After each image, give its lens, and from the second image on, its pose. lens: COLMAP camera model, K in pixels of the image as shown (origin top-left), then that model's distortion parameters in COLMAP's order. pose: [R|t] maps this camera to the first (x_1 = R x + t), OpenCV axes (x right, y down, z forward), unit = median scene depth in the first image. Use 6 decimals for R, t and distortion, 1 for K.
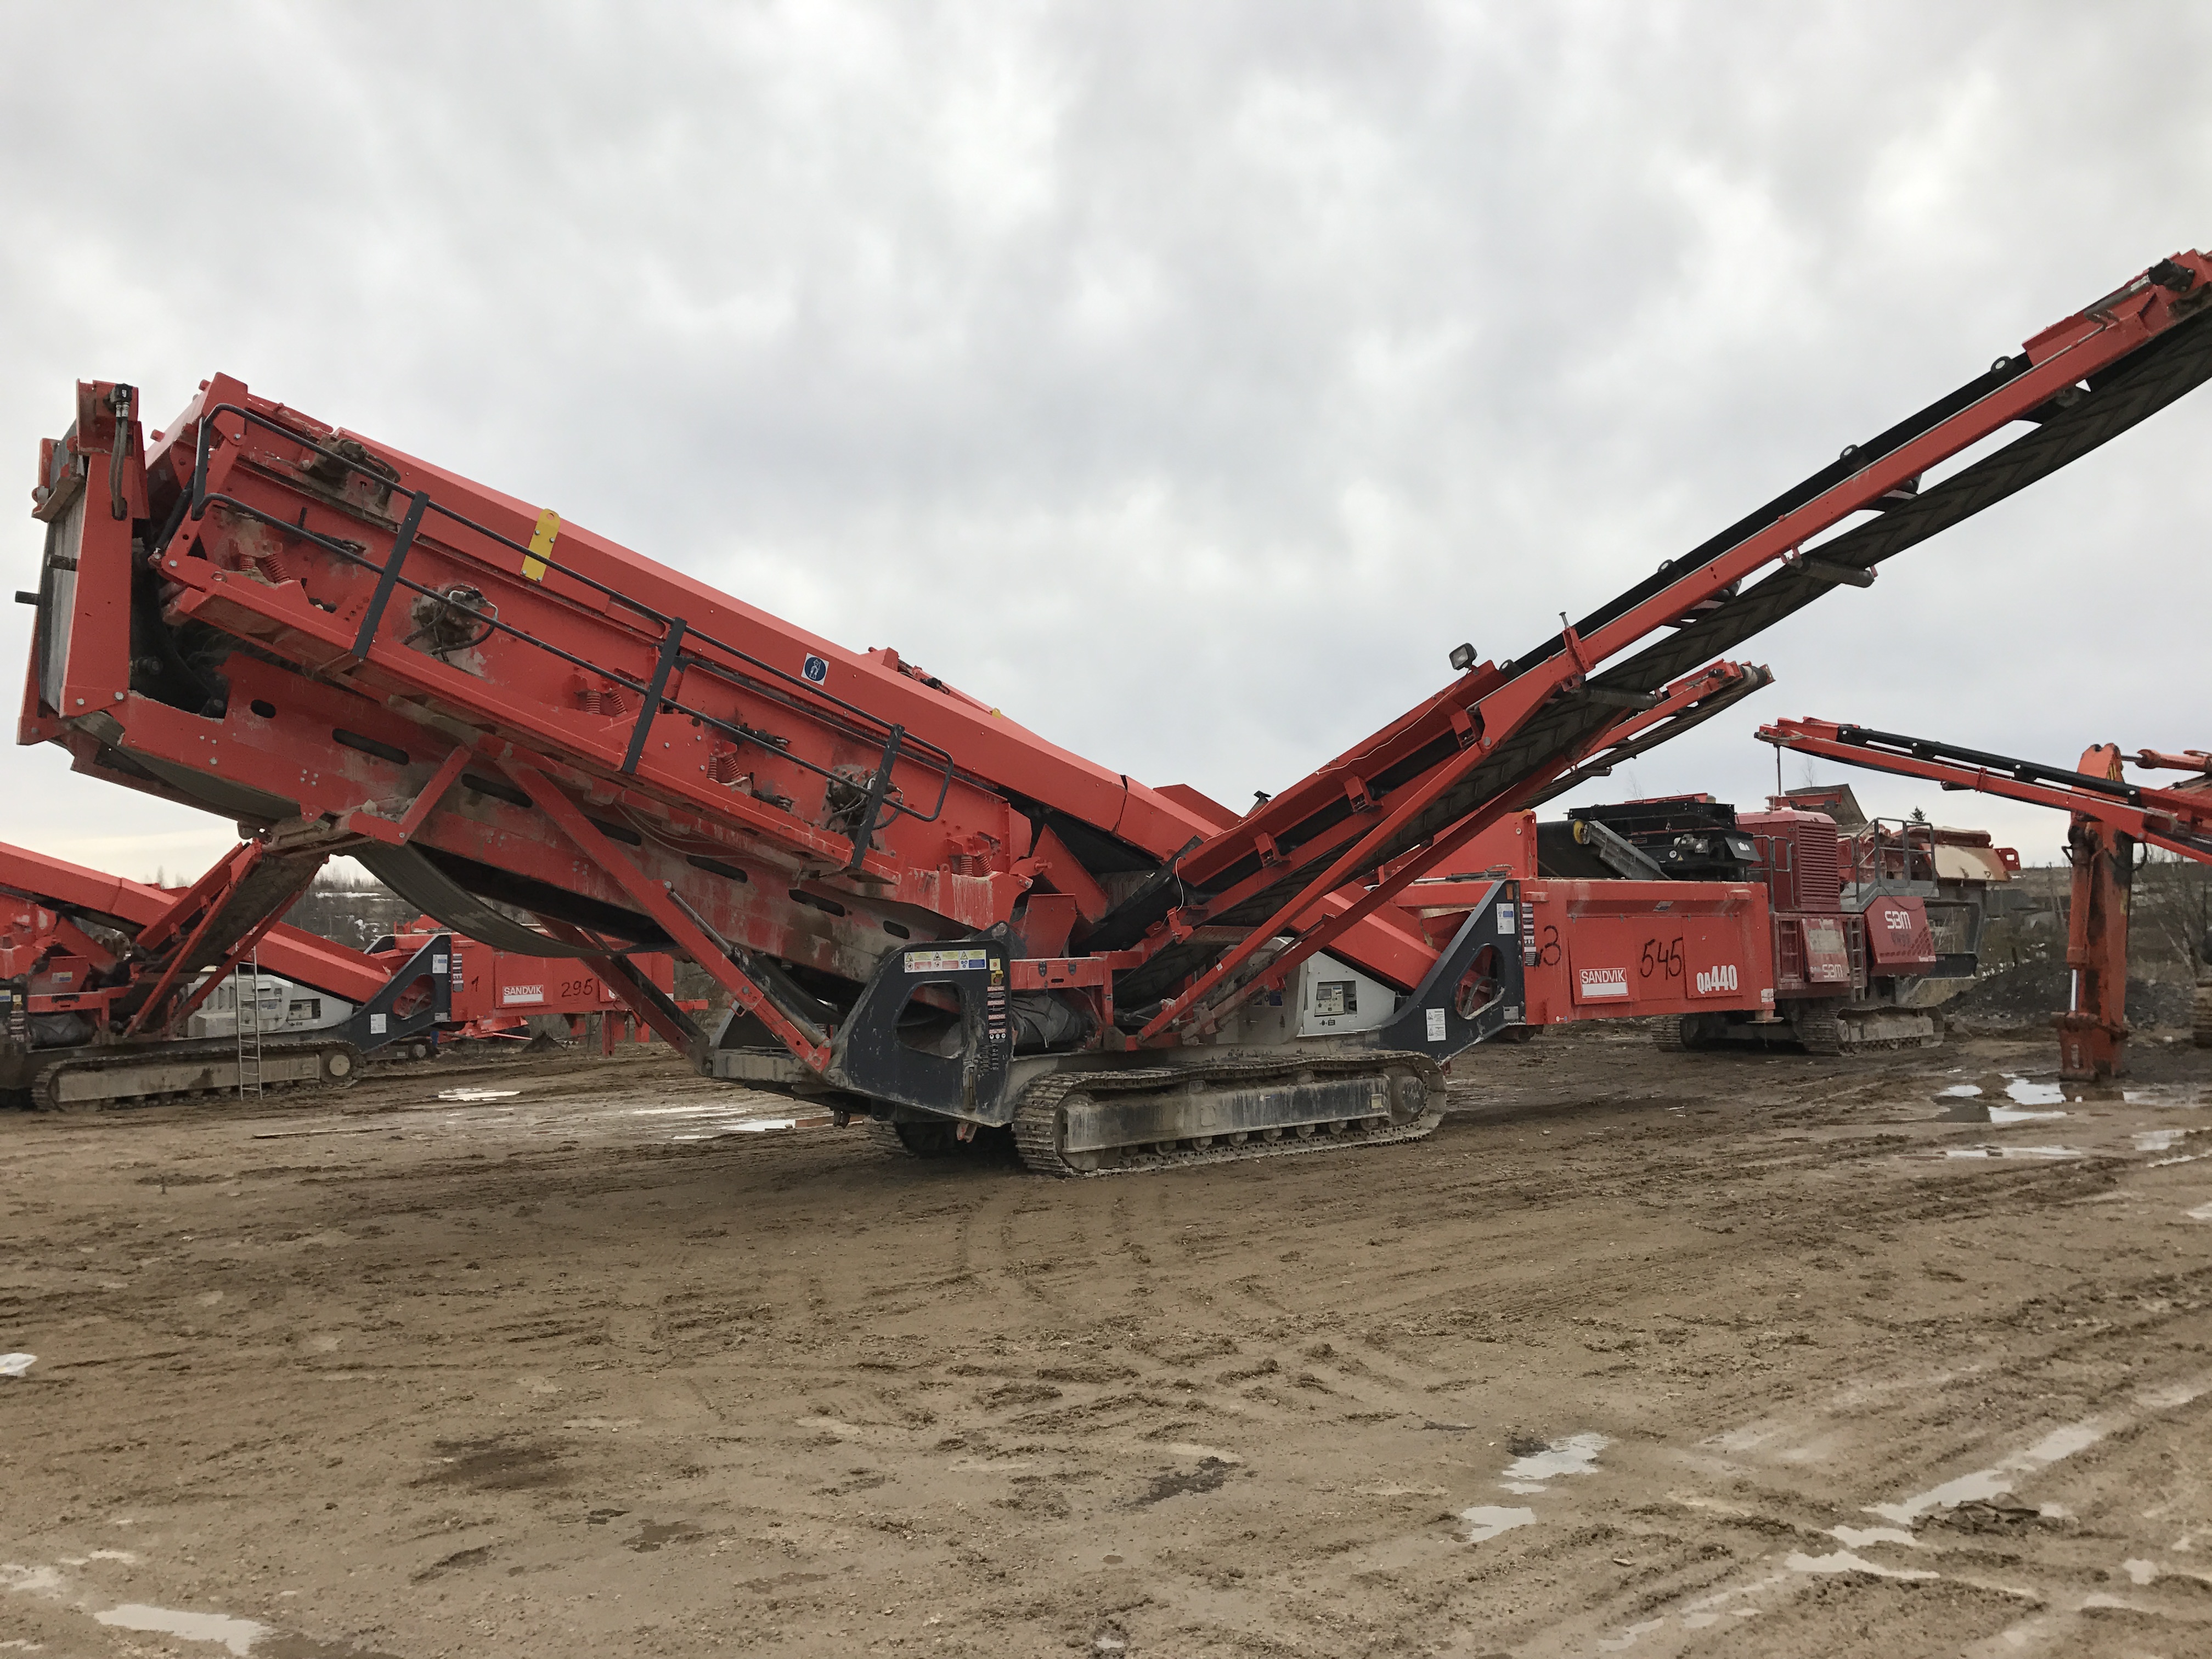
lens RADIAL K [[1810.3, 0, 1100.5], [0, 1810.3, 782.2], [0, 0, 1]] dist [0.066564, -0.082804]
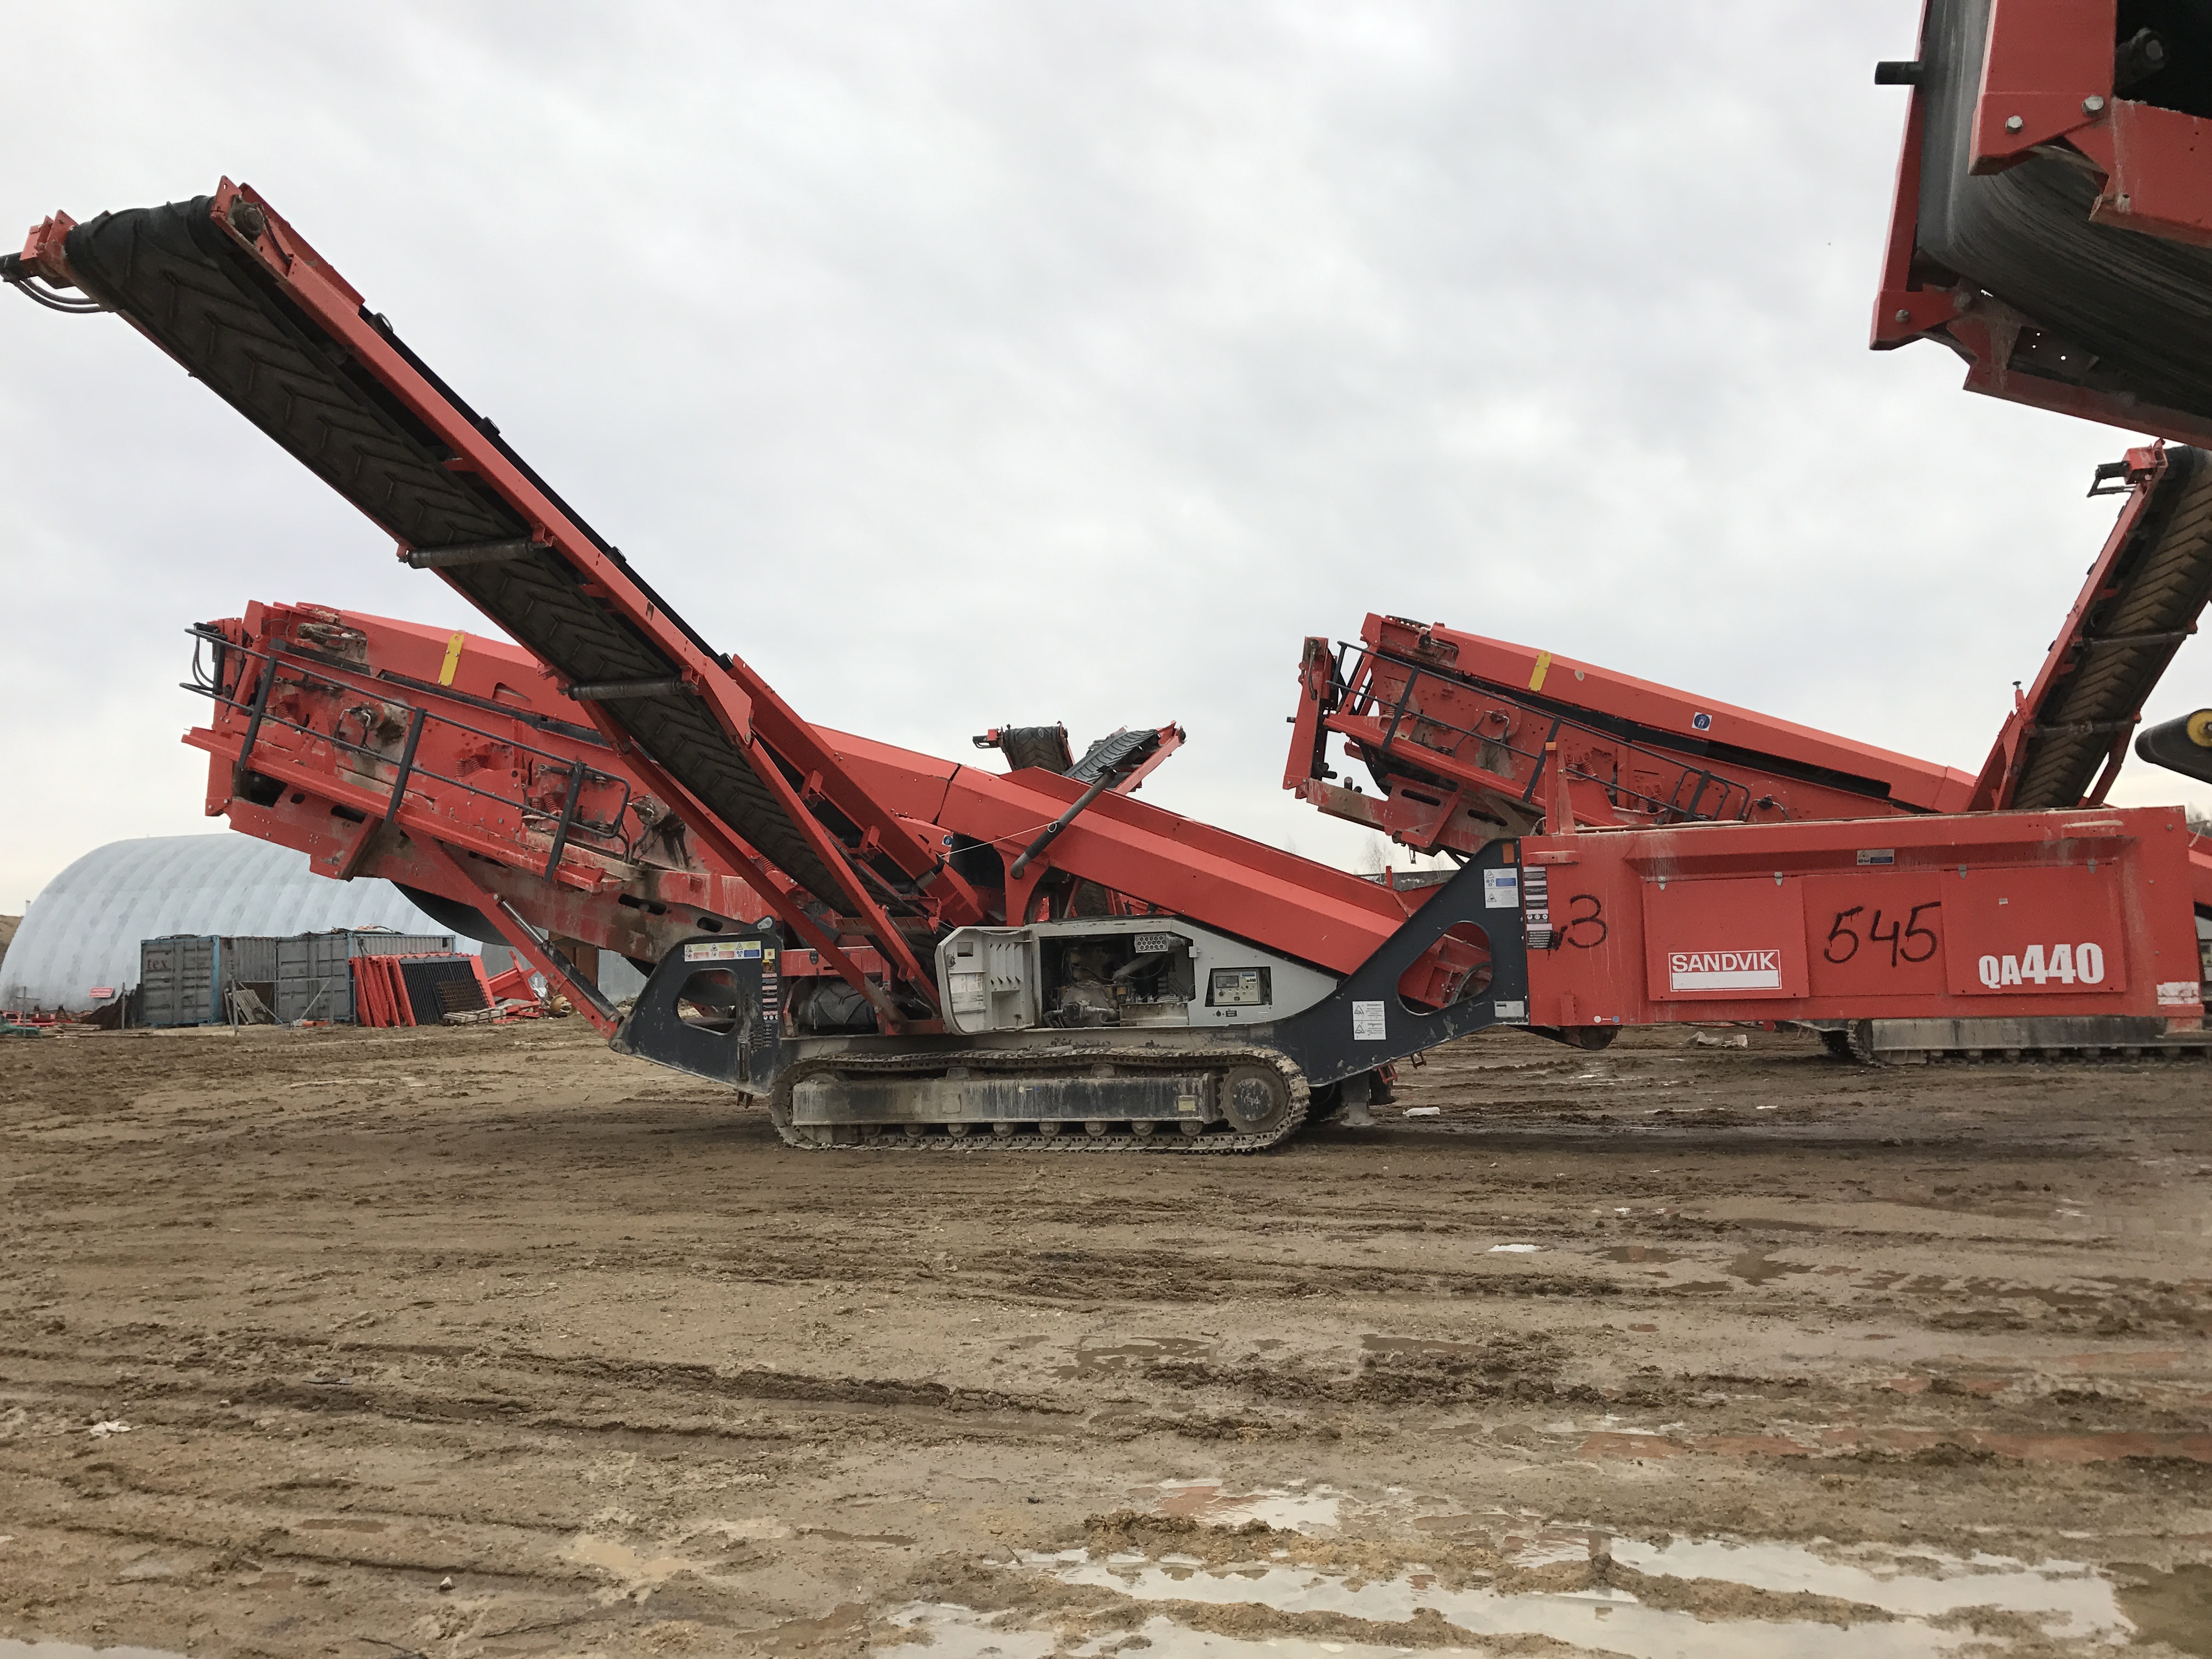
lens RADIAL K [[1810.3, 0, 1100.5], [0, 1810.3, 782.2], [0, 0, 1]] dist [0.066564, -0.082804]
pose [[0.542660, -0.083762, -0.835765, 0.993563], [0.091223, 0.995007, -0.040491, 0.058601], [0.834984, -0.054269, 0.547592, 0.554152]]
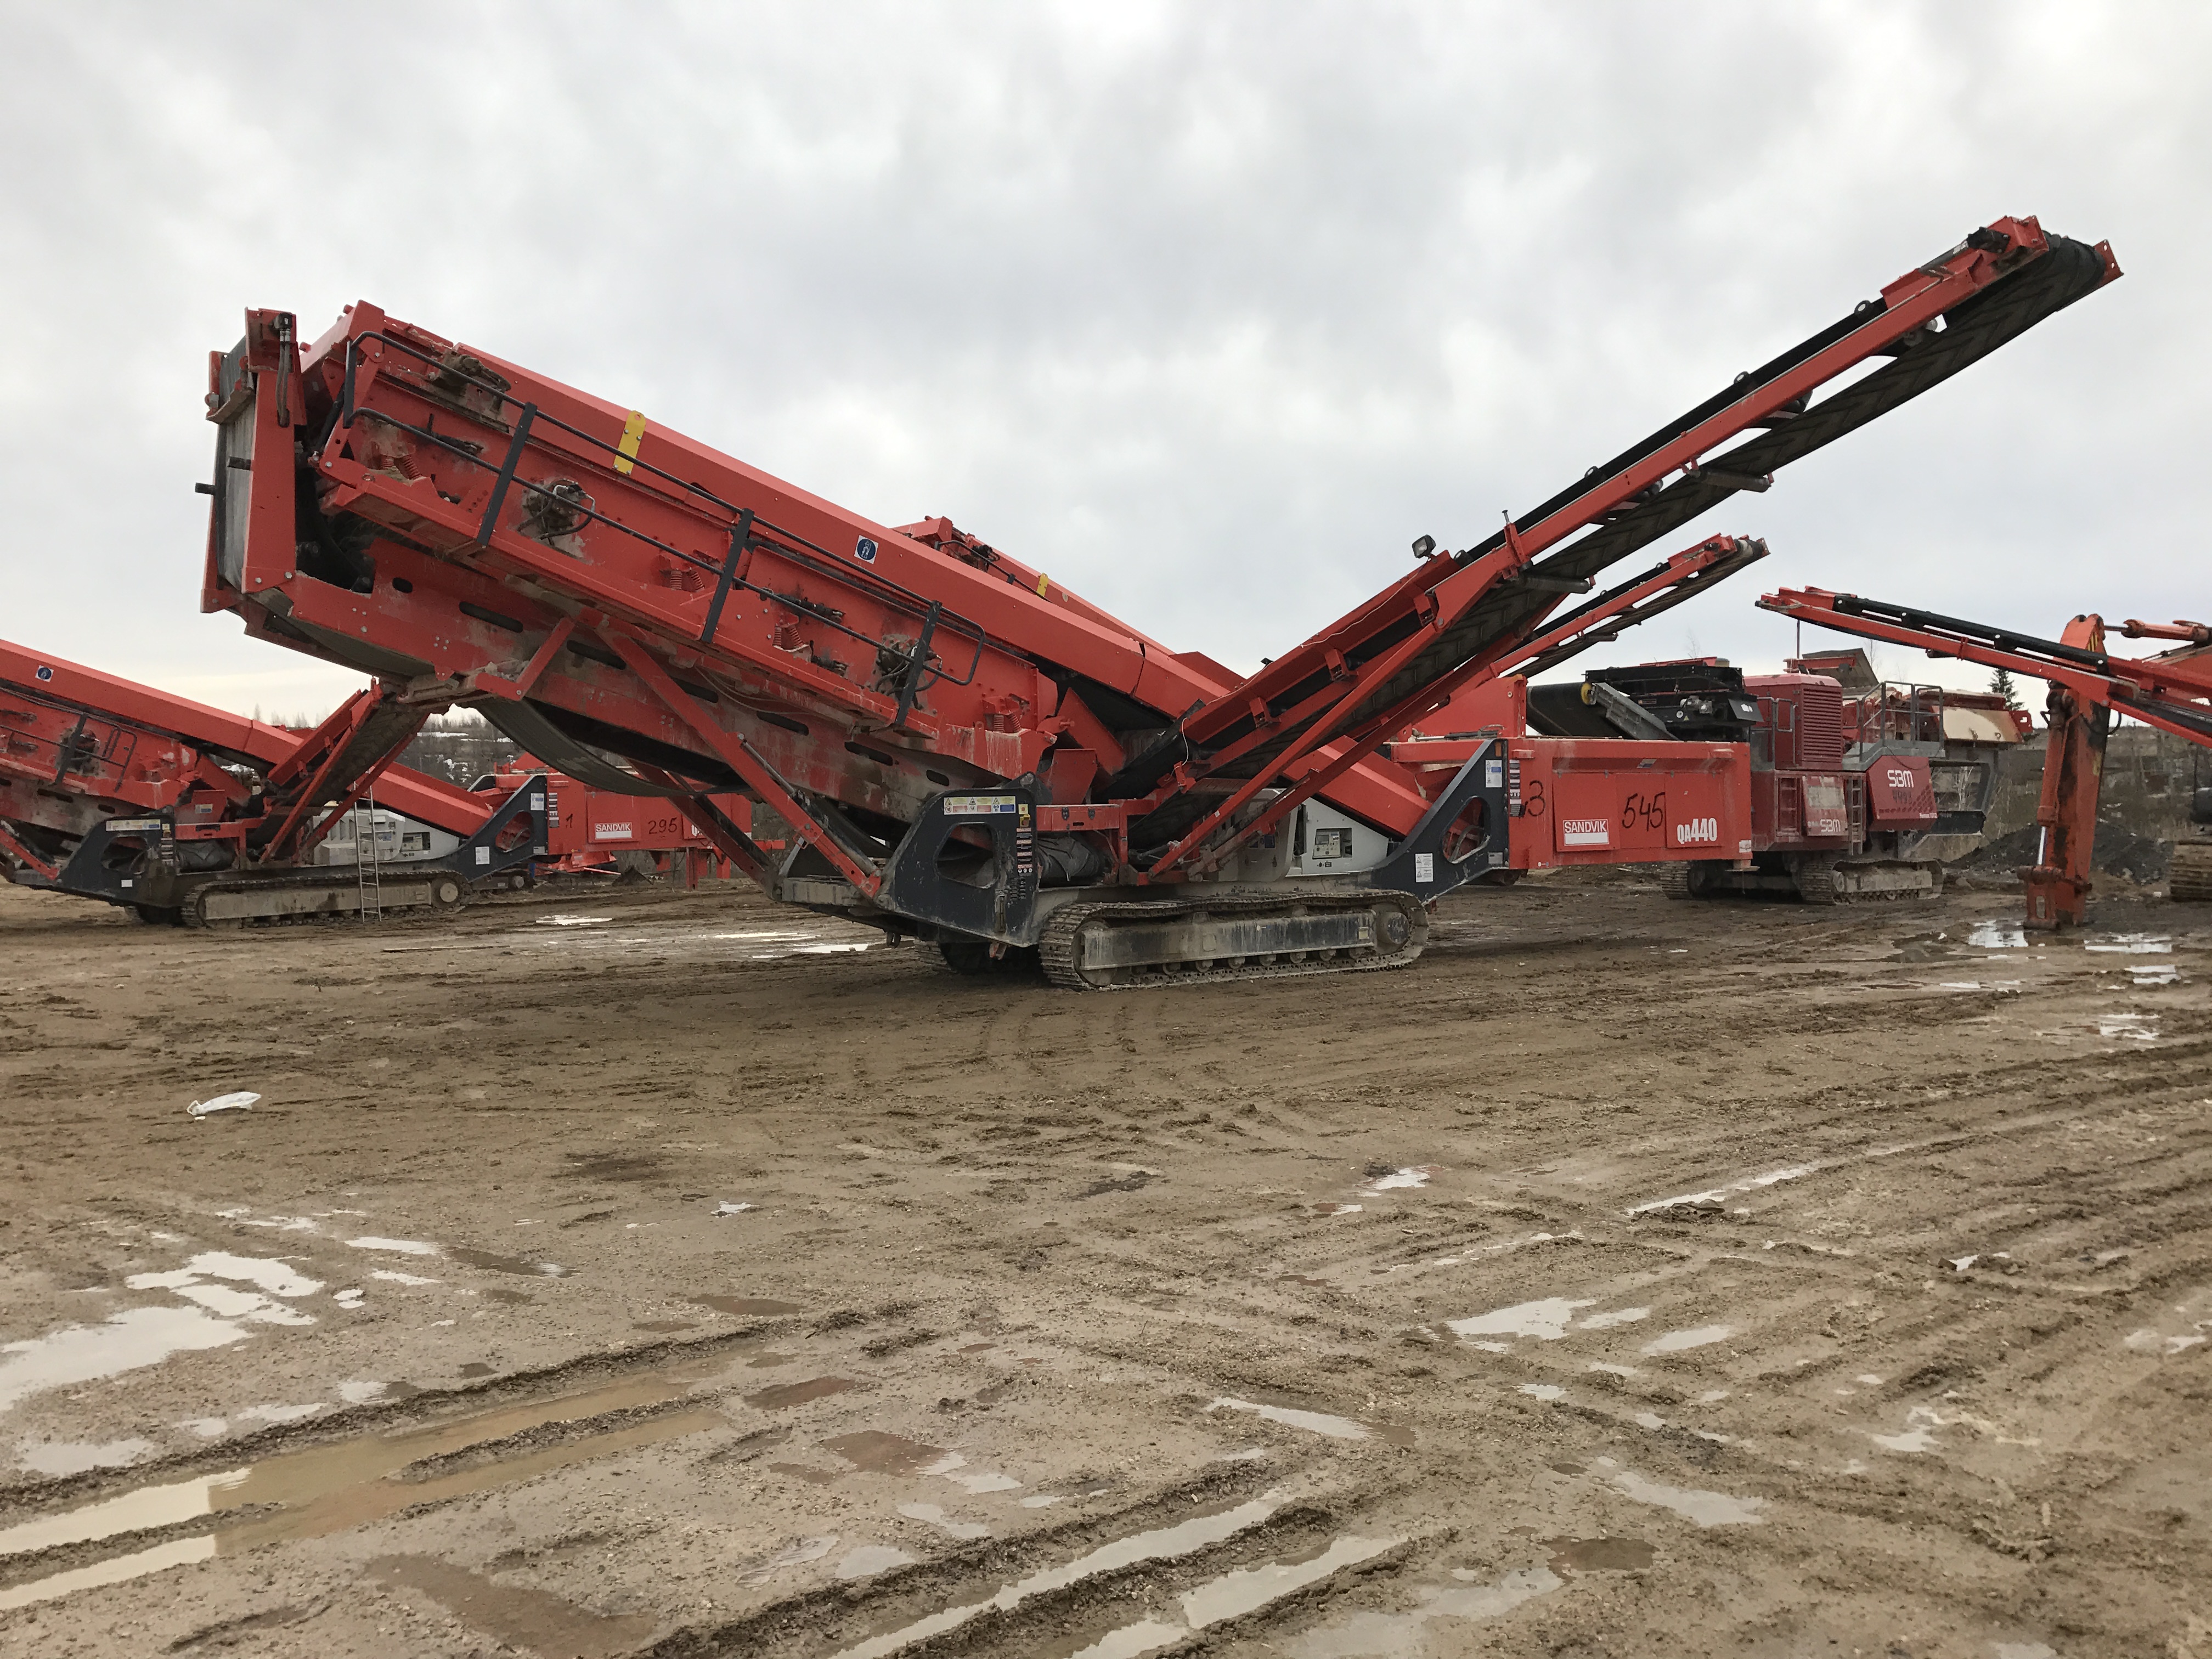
lens RADIAL K [[1811.1, 0, 1100.4], [0, 1811.1, 782.7], [0, 0, 1]] dist [0.115240, -0.234719]
pose [[0.999046, 0.012661, -0.041786, 0.038546], [-0.009131, 0.996457, 0.083611, -0.012674], [0.042696, -0.083150, 0.995622, -0.144439]]
